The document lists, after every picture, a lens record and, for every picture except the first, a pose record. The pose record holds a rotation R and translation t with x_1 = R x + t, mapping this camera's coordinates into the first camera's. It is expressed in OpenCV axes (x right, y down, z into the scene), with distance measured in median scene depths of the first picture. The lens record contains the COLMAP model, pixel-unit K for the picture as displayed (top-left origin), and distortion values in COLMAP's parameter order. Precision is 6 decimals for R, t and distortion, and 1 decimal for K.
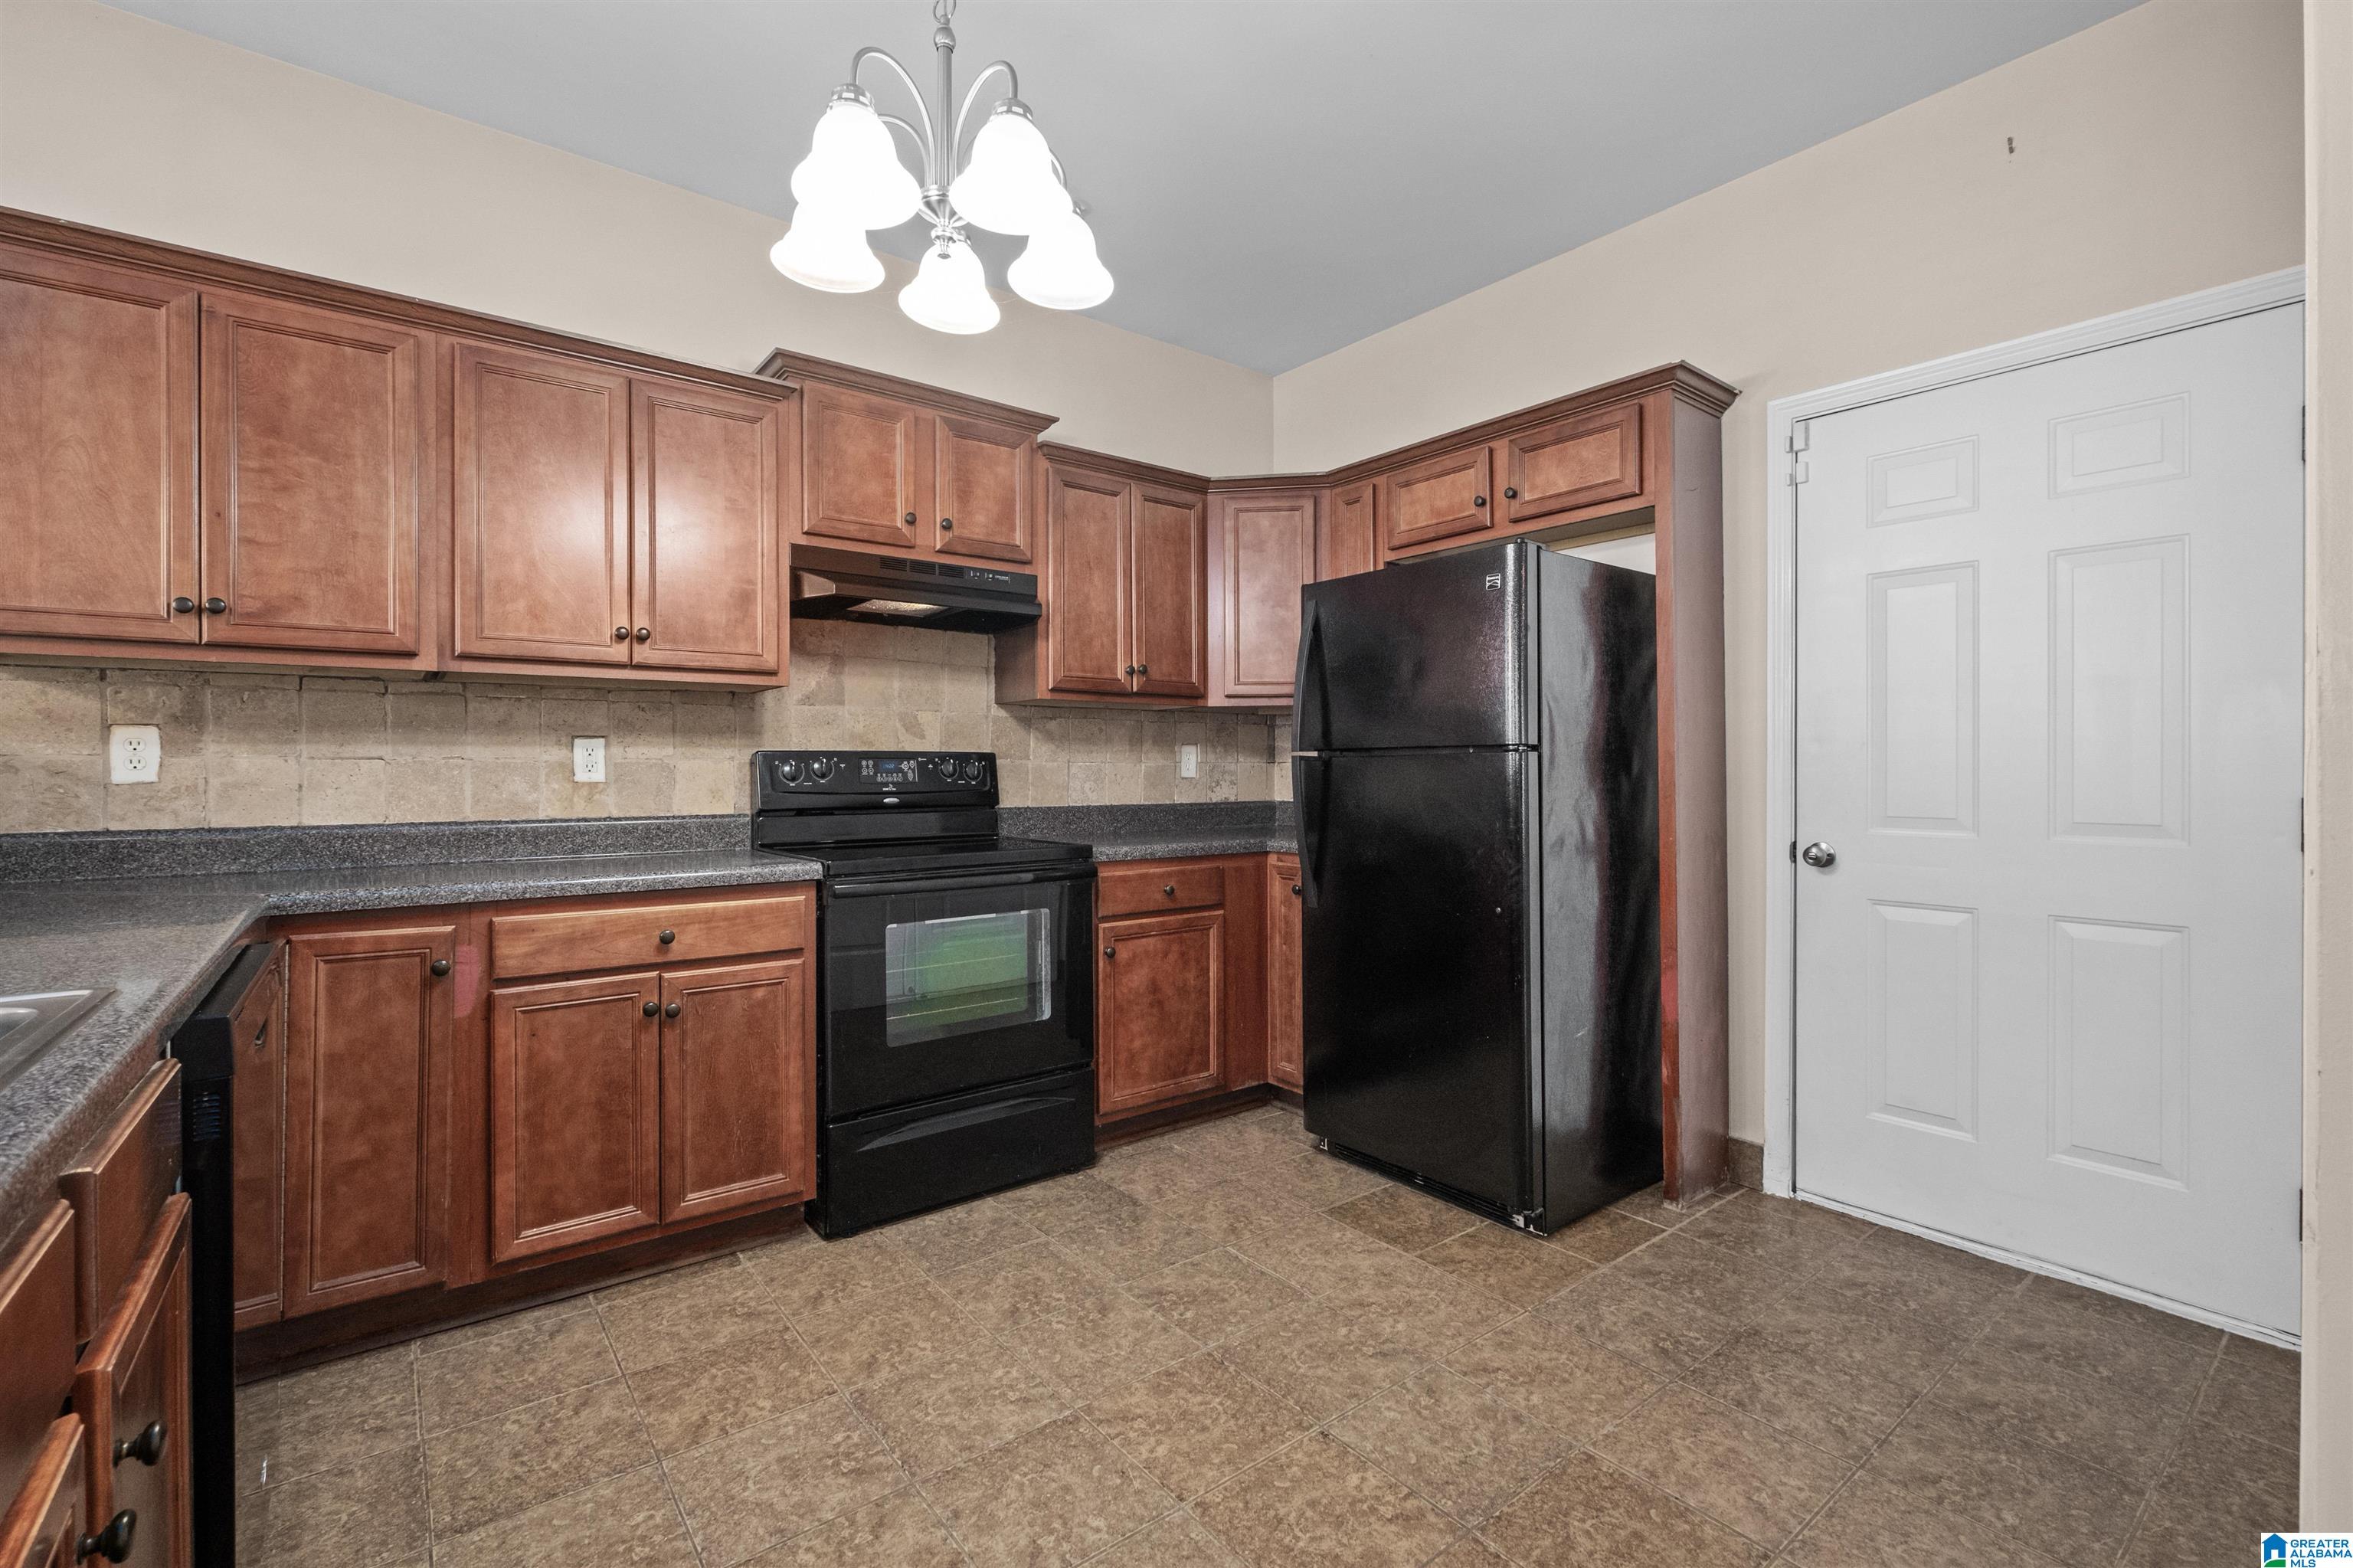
lens RADIAL K [[1031.9, 0, 1178.3], [0, 1031.9, 766.3], [0, 0, 1]] dist [-0.001887, -0.000225]
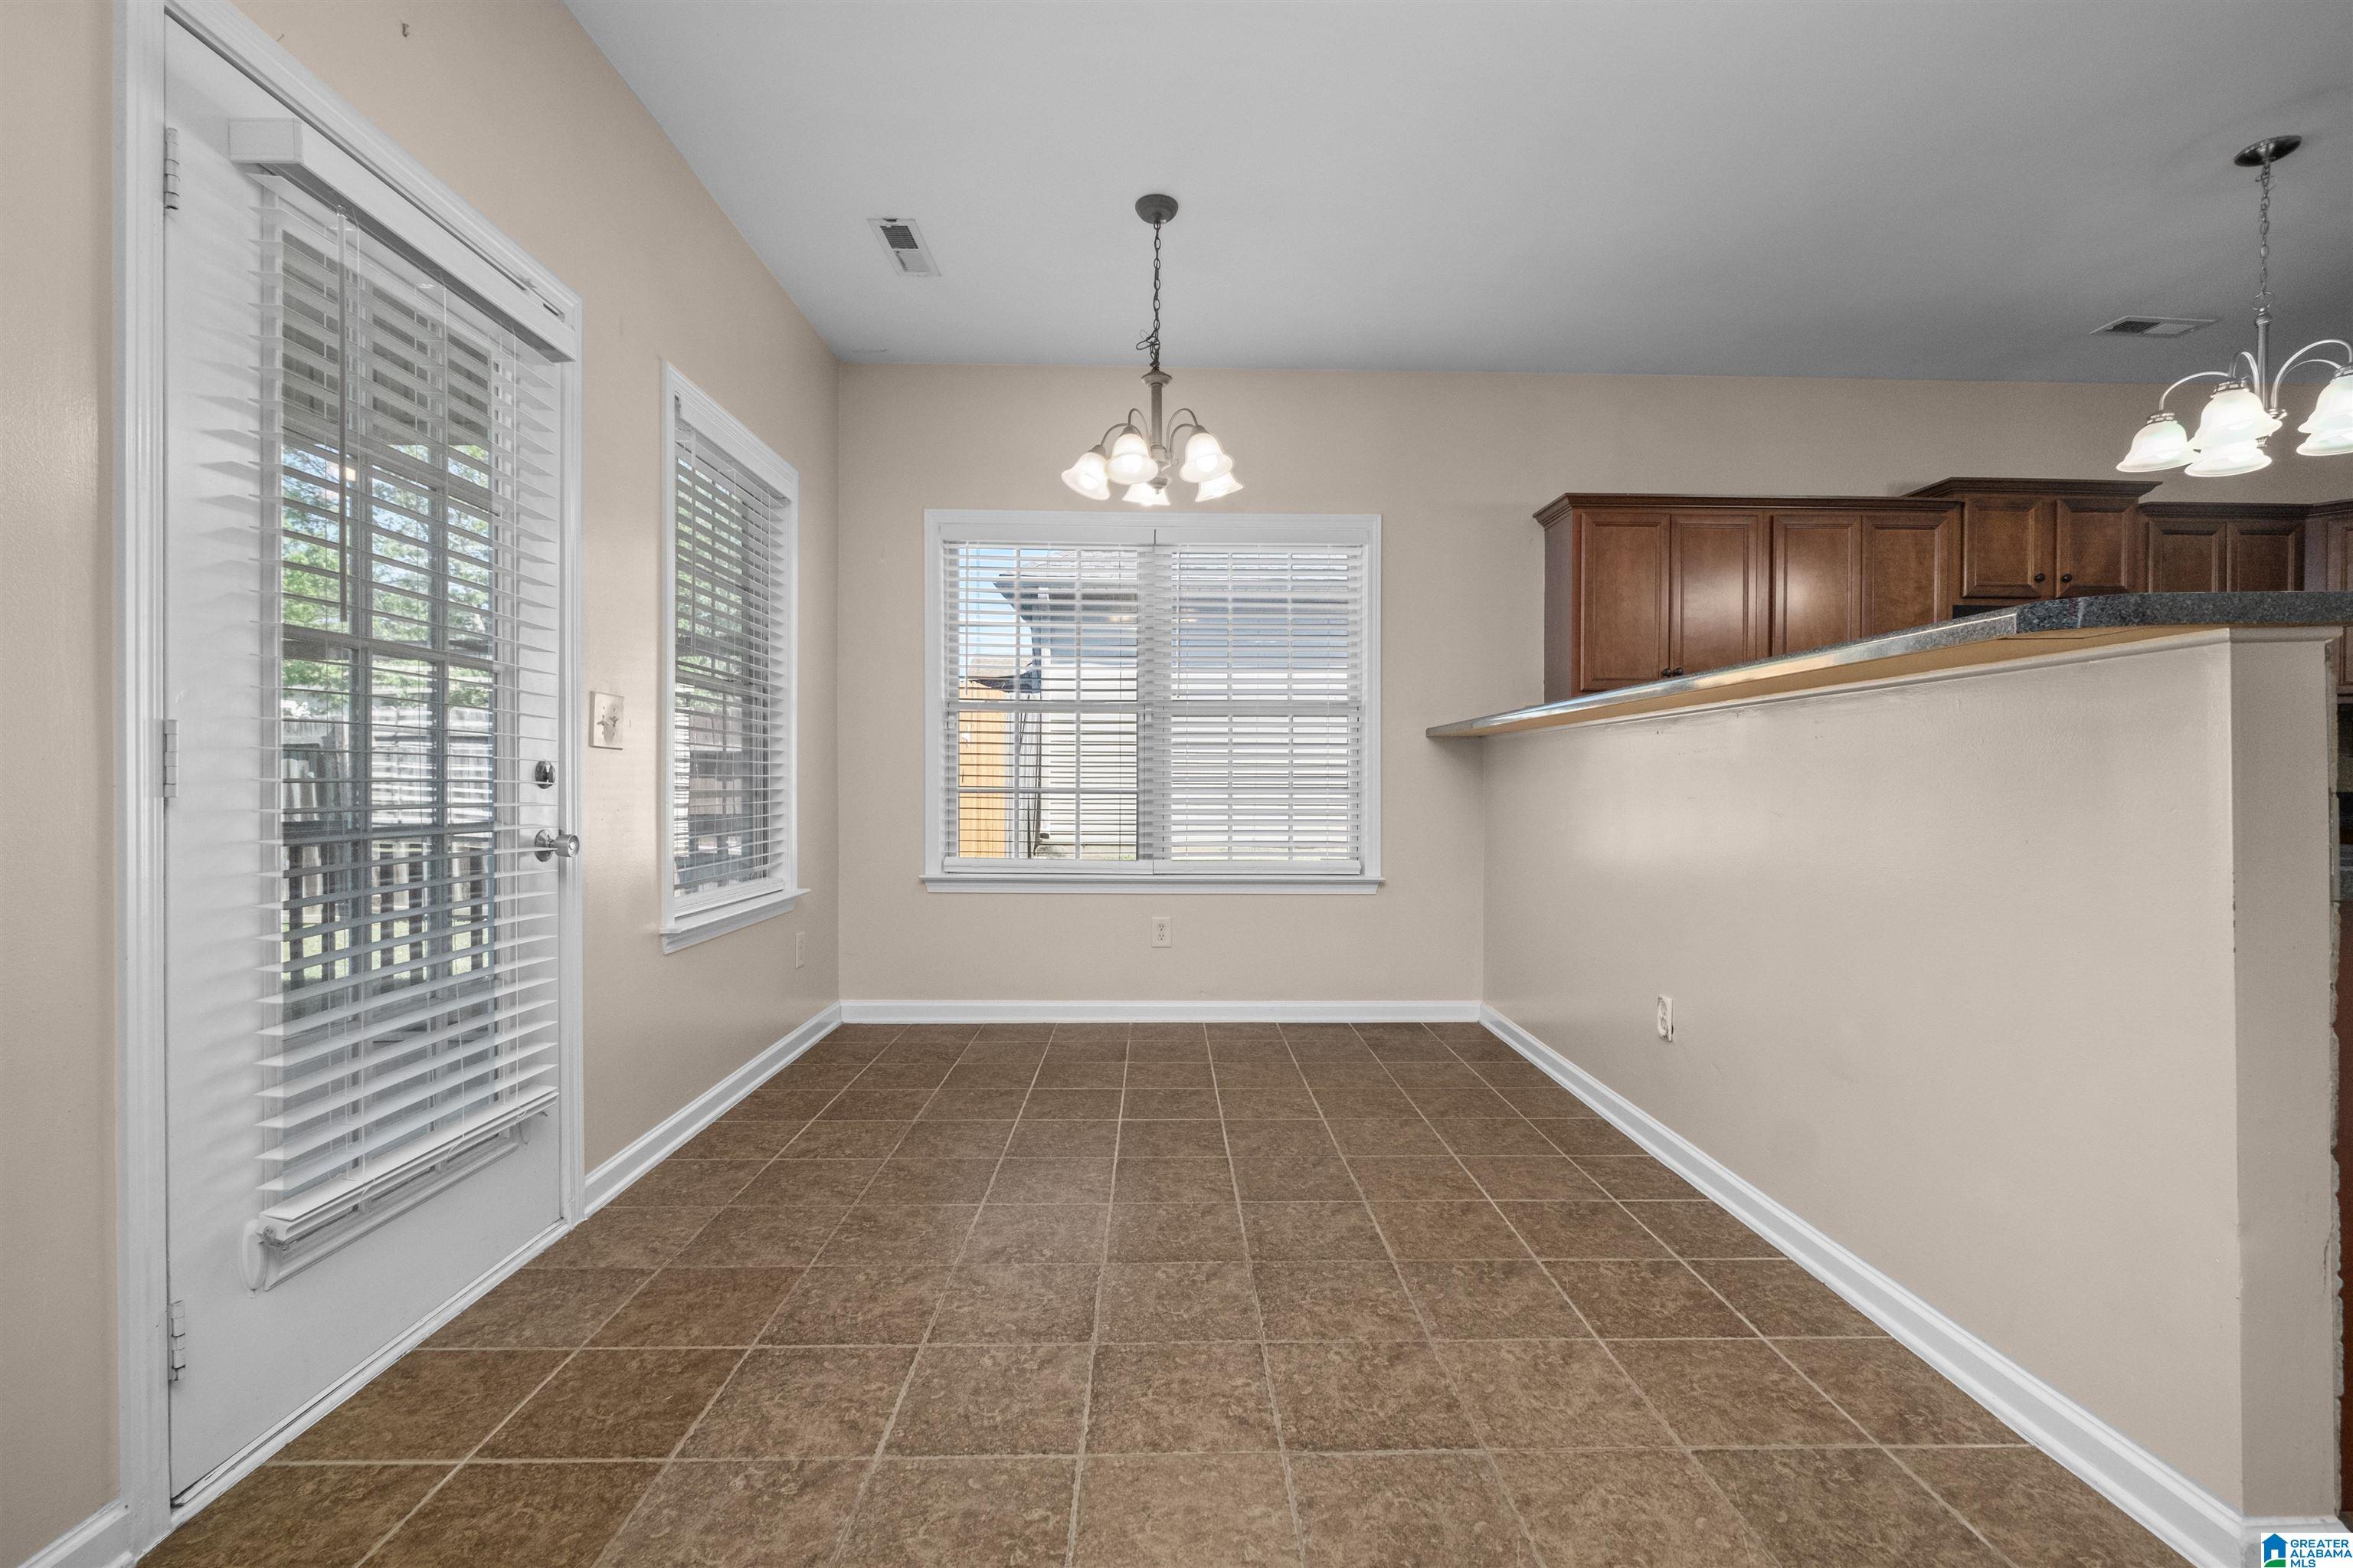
lens RADIAL K [[1026.8, 0, 1178.0], [0, 1026.8, 787.9], [0, 0, 1]] dist [-0.004897, -0.000197]
pose [[0.798027, 0.011063, -0.602520, -0.416261], [-0.008005, 0.999938, 0.007758, 0.048757], [0.602569, -0.001368, 0.798066, -0.941514]]
